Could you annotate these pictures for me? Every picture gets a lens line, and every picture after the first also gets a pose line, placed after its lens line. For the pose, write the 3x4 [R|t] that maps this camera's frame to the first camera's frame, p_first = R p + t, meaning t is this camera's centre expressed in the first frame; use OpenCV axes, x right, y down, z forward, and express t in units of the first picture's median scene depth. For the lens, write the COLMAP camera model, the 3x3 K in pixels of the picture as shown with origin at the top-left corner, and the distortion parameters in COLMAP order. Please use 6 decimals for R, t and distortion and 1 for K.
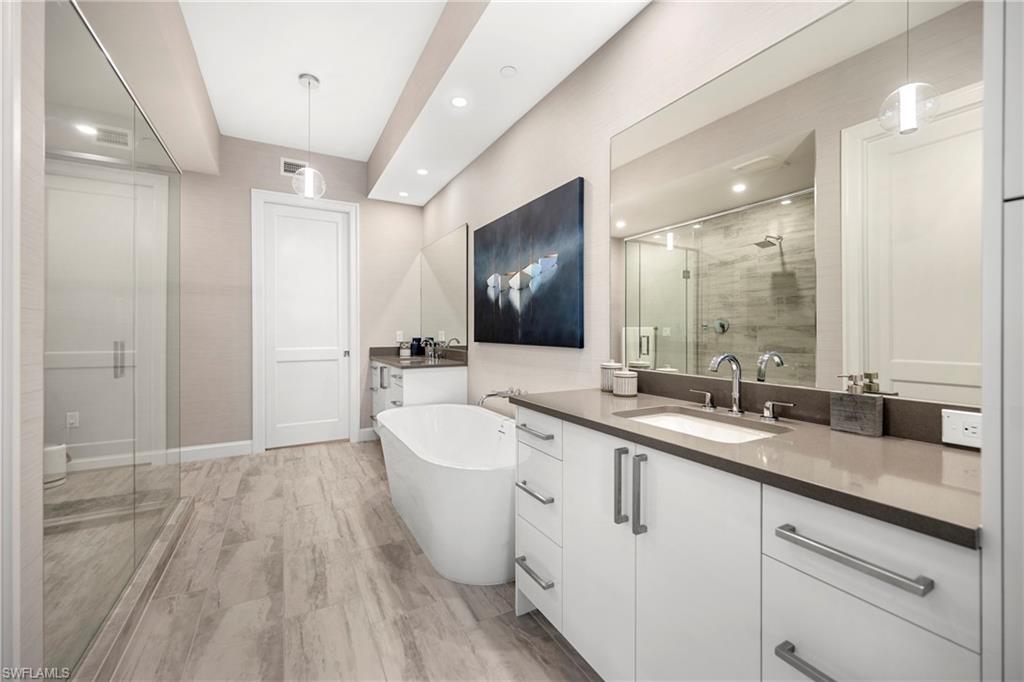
lens RADIAL K [[403.2, 0, 506.7], [0, 403.2, 334.4], [0, 0, 1]] dist [-0.000163, -0.000158]
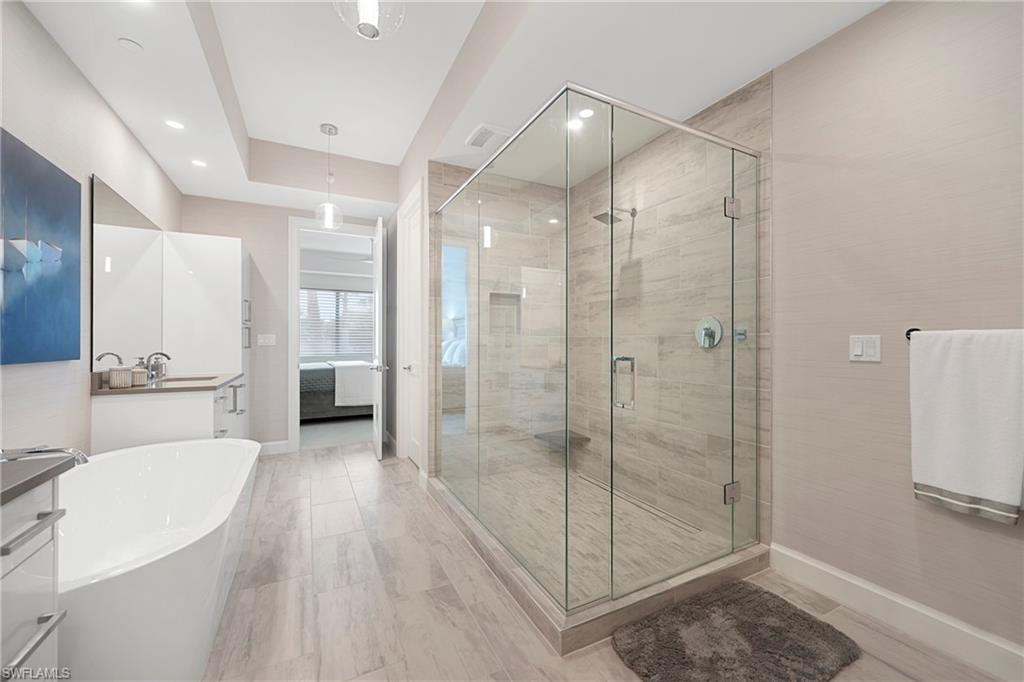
lens RADIAL K [[403.2, 0, 518.2], [0, 403.2, 338.2], [0, 0, 1]] dist [-0.000163, -0.000158]
pose [[-0.999739, -0.001749, 0.022779, -0.832755], [-0.001749, 0.999998, -0.000011, -0.015535], [-0.022779, -0.000050, -0.999741, 1.799902]]
